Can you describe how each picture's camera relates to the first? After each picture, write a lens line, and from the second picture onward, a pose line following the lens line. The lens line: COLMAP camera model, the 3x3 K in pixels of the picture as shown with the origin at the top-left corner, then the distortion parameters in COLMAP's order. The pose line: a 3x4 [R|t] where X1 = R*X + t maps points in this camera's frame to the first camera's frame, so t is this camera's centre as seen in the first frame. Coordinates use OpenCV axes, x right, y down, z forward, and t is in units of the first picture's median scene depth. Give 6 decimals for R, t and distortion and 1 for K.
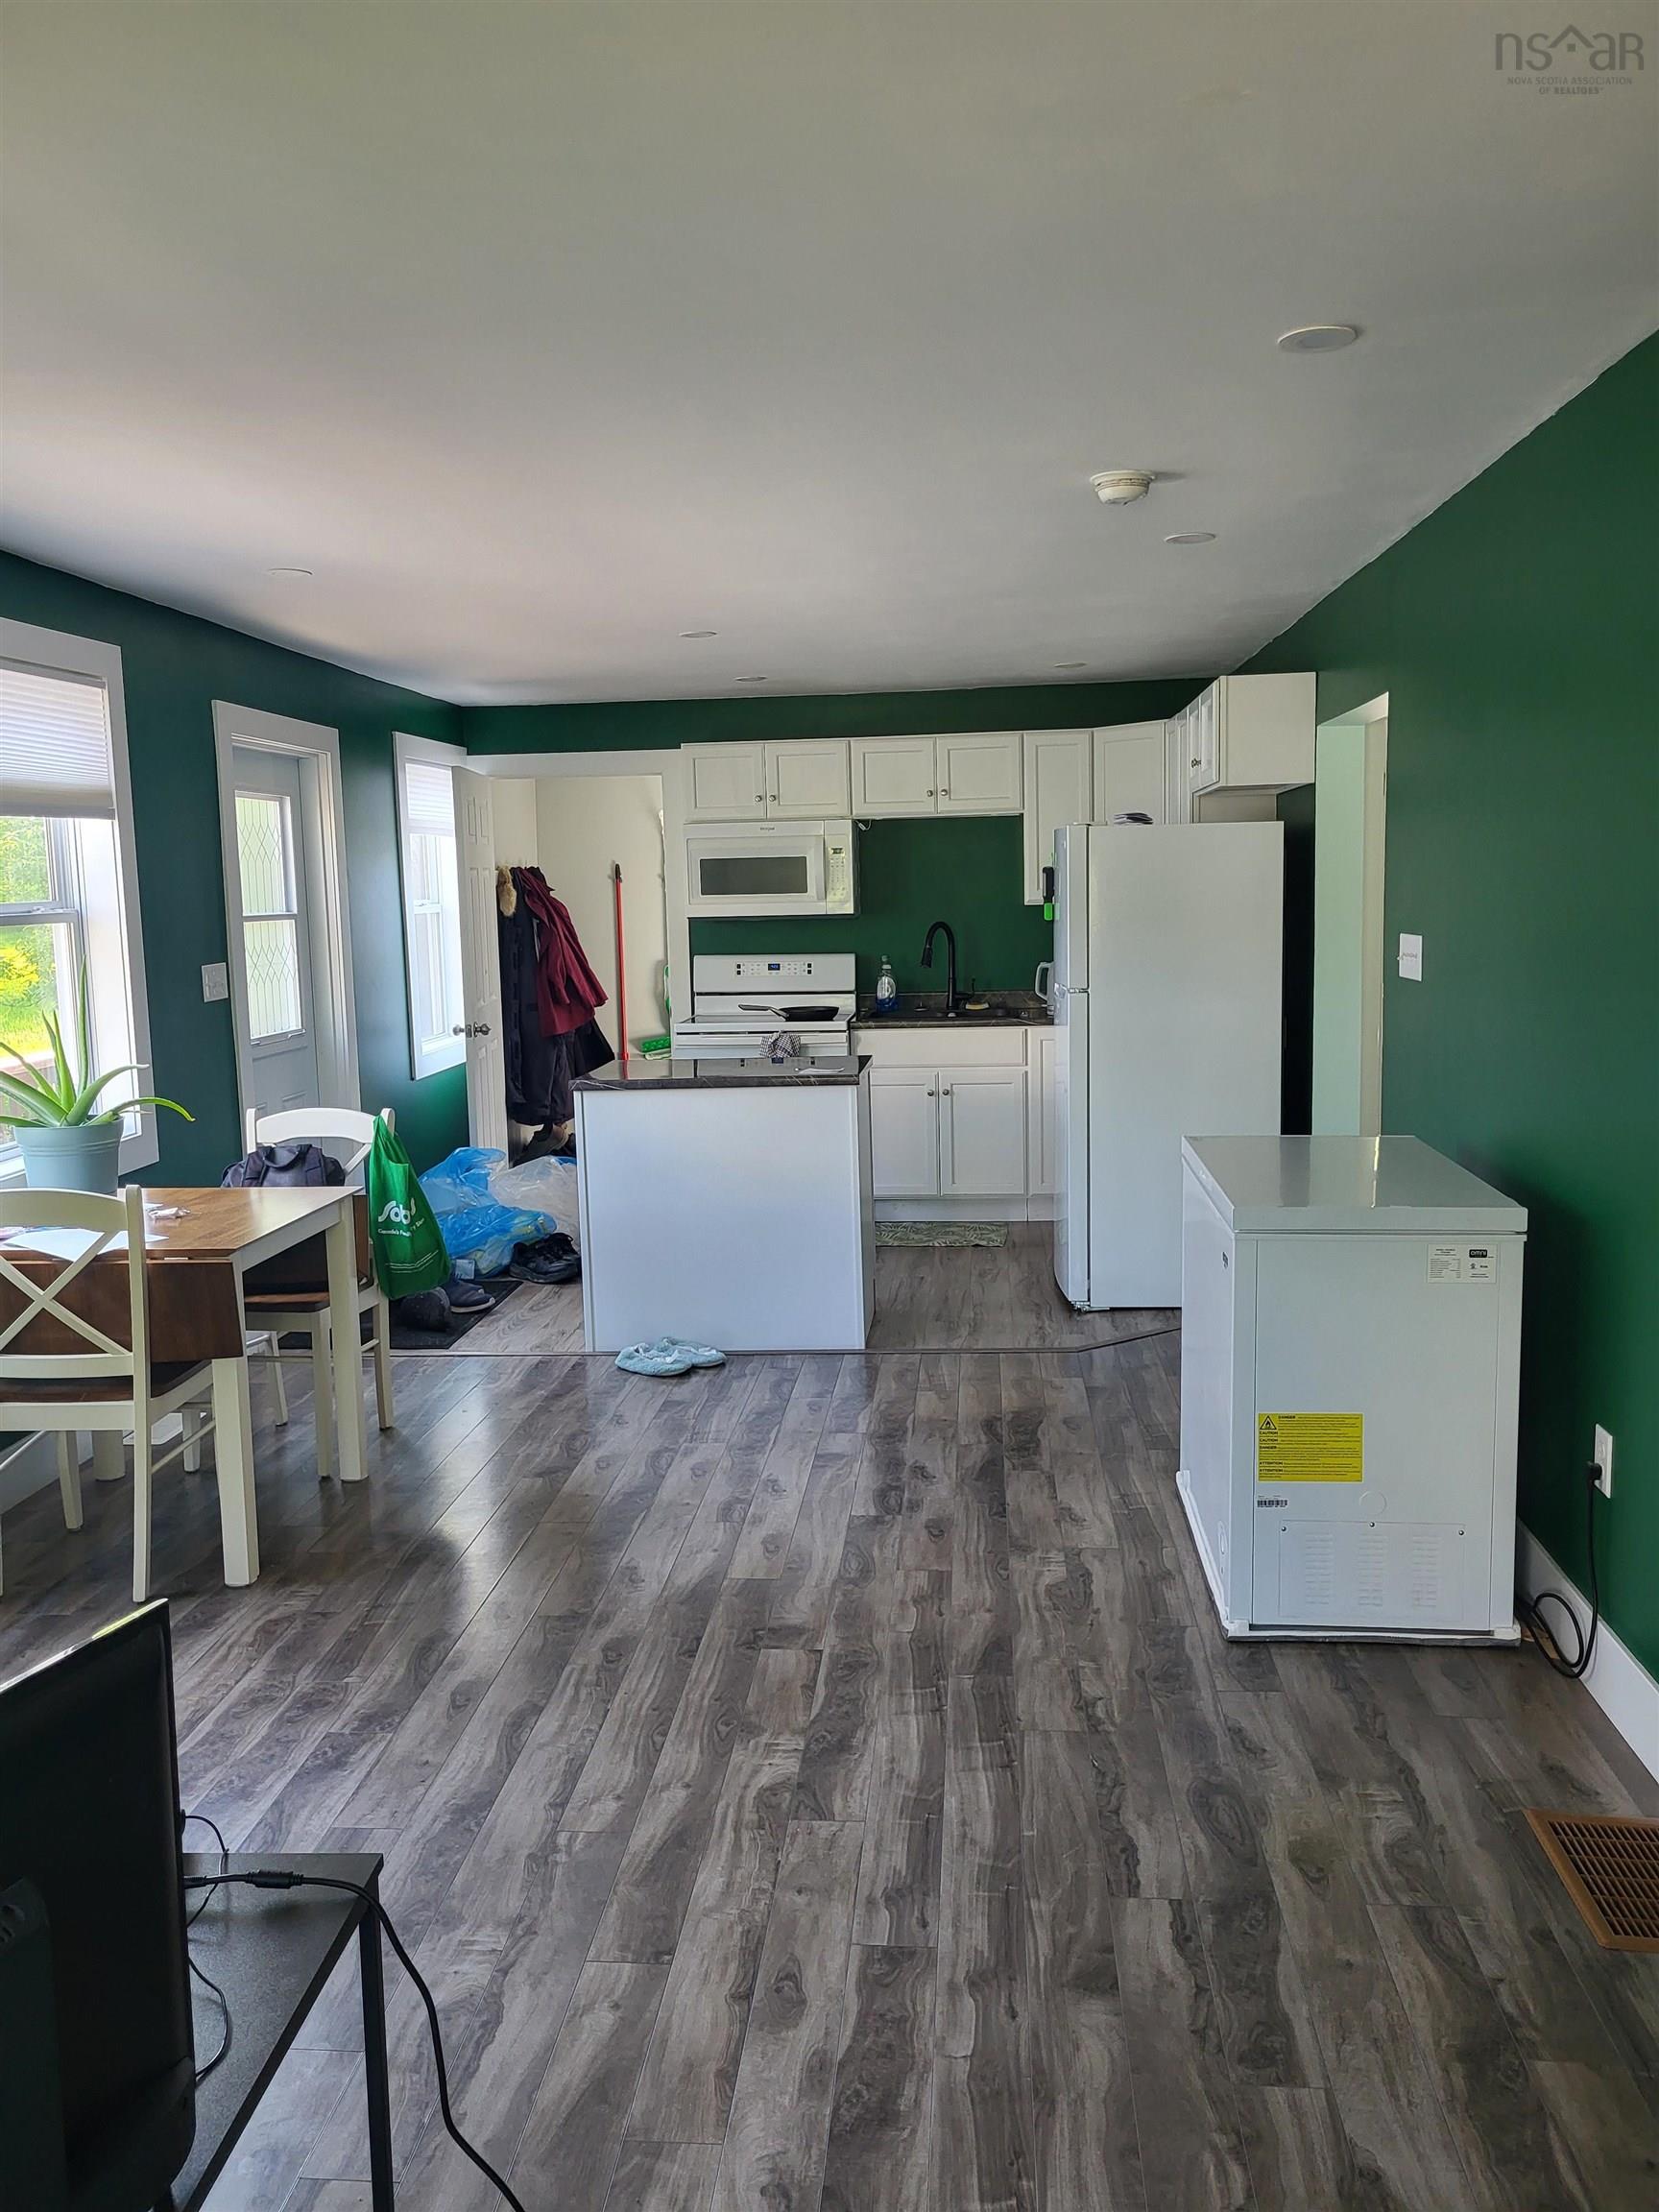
lens RADIAL K [[1702.4, 0, 829.5], [0, 1702.4, 1106.0], [0, 0, 1]] dist [0.059501, -0.040634]
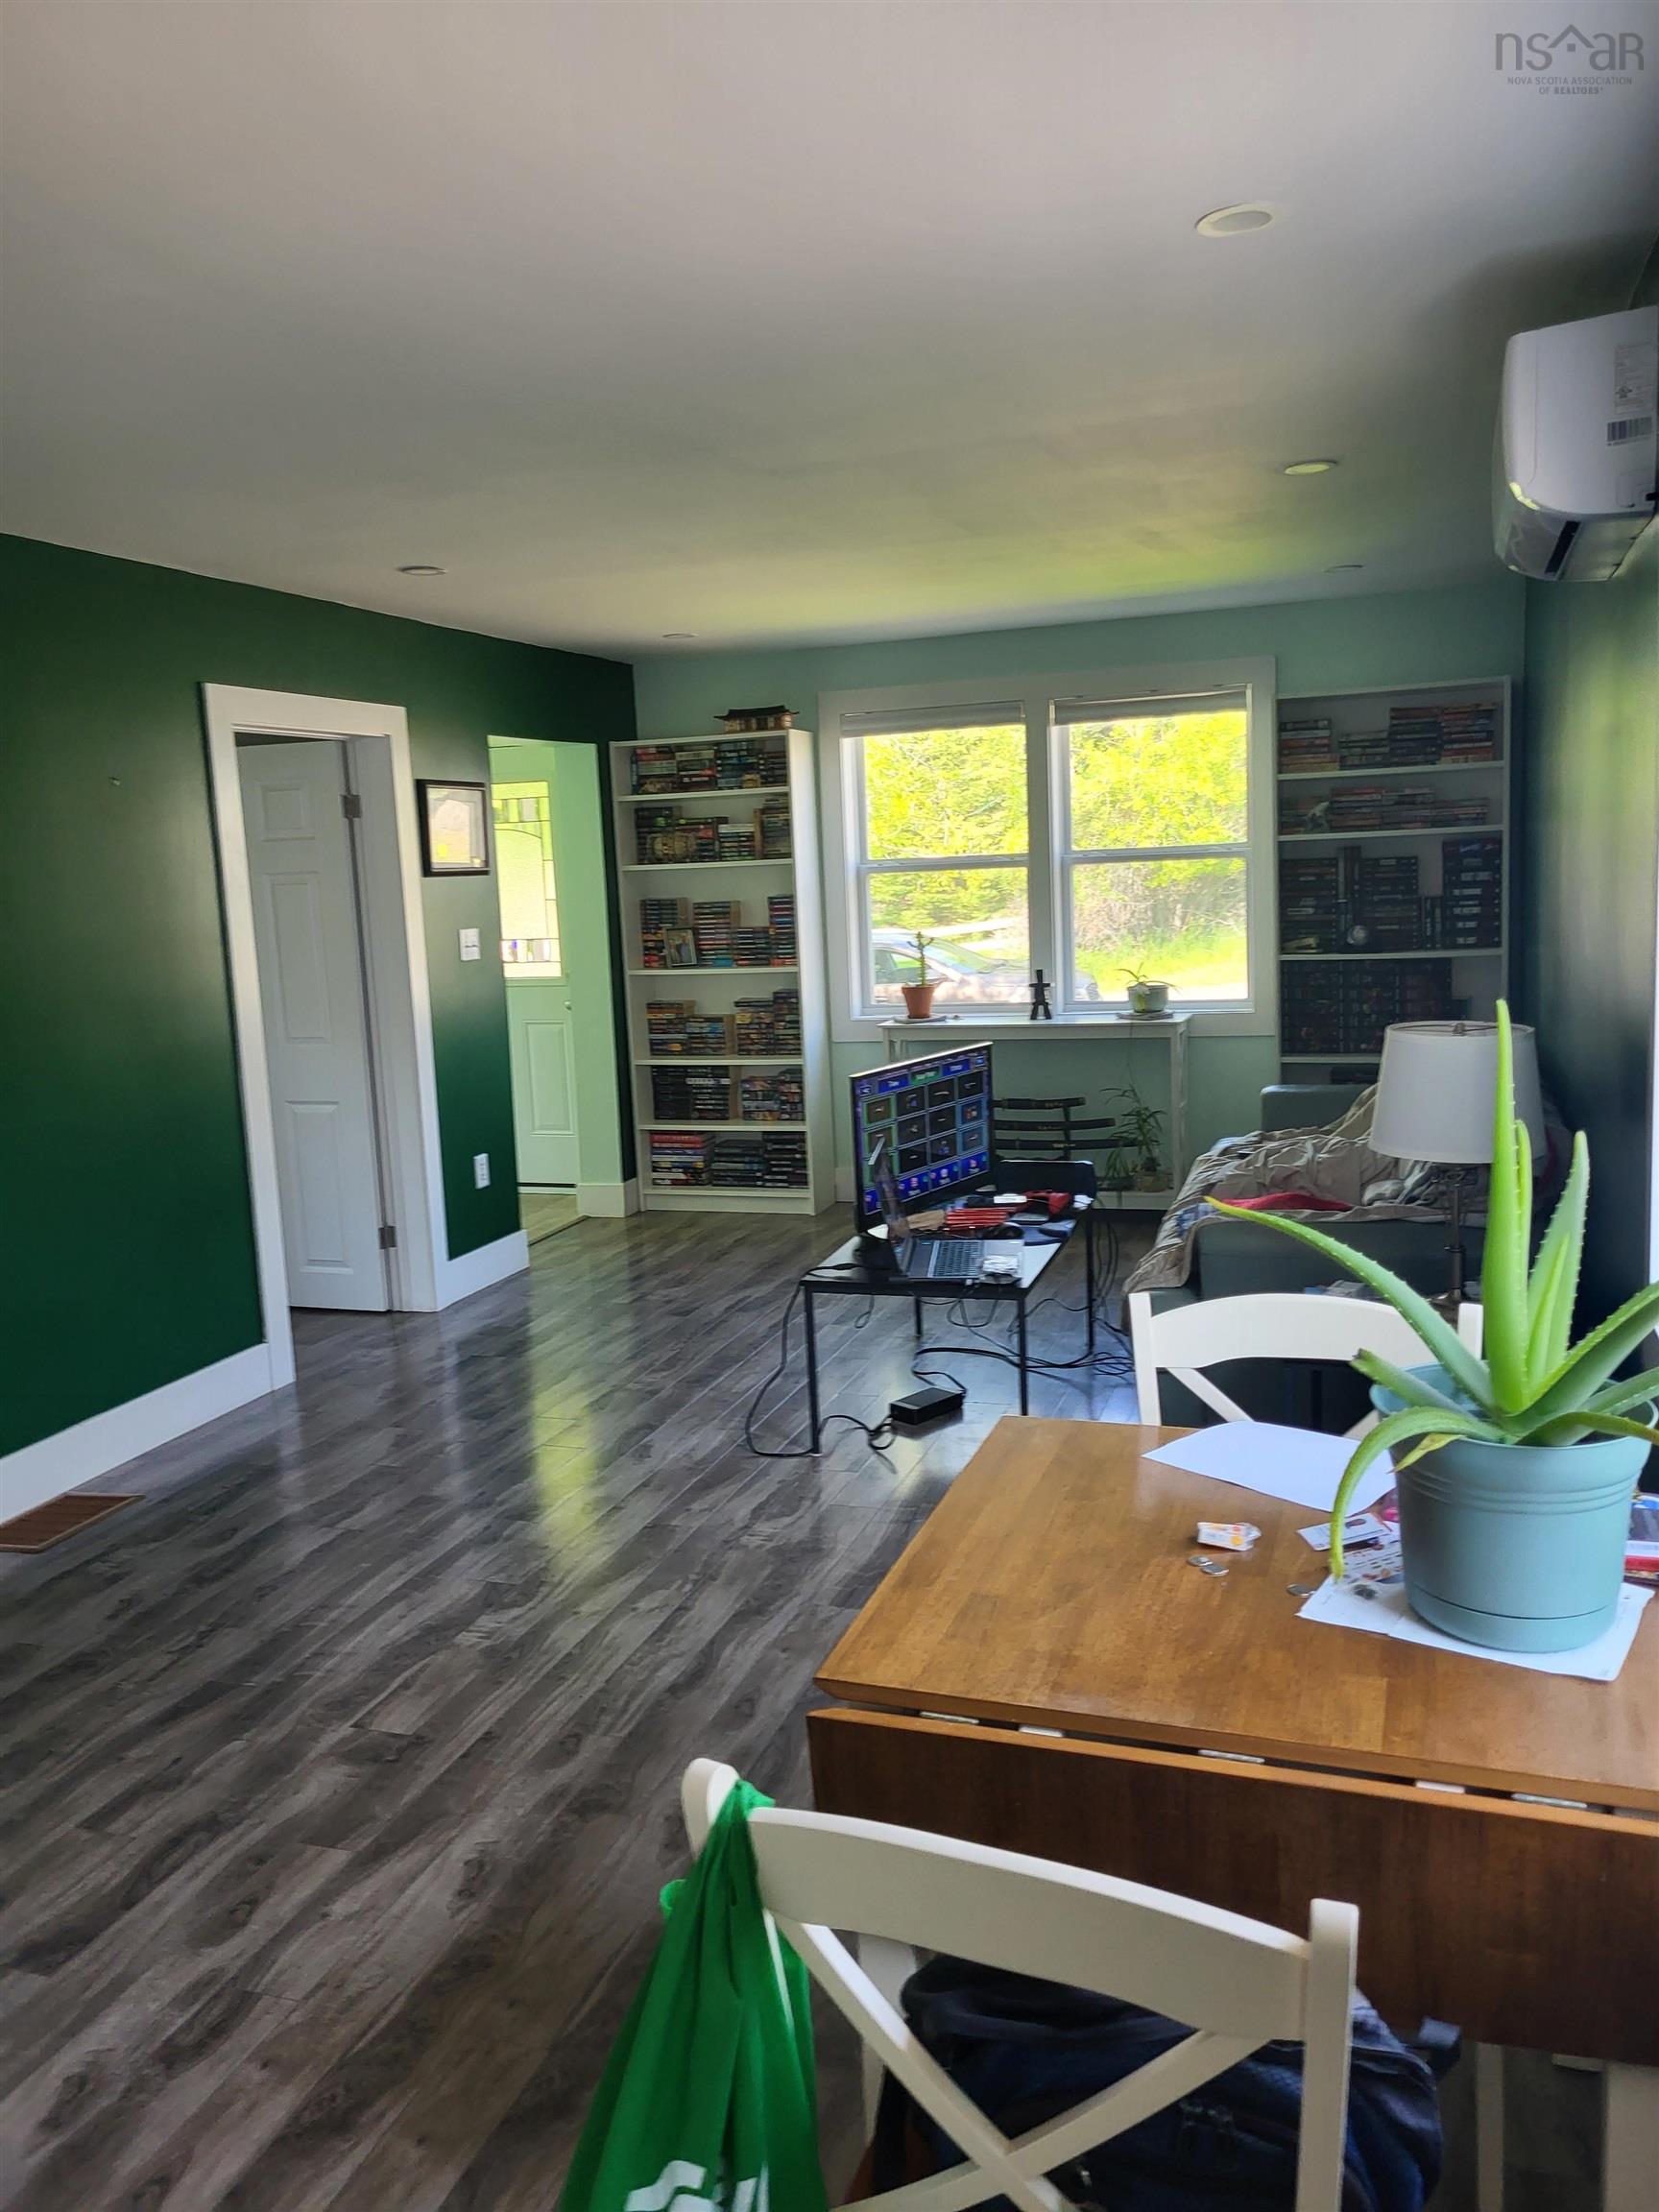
lens RADIAL K [[1702.4, 0, 829.5], [0, 1702.4, 1106.0], [0, 0, 1]] dist [0.059501, -0.040634]
pose [[-0.968985, 0.031476, 0.245107, -0.504821], [0.098685, 0.958623, 0.267027, -0.220851], [-0.226560, 0.282934, -0.931997, 1.786517]]
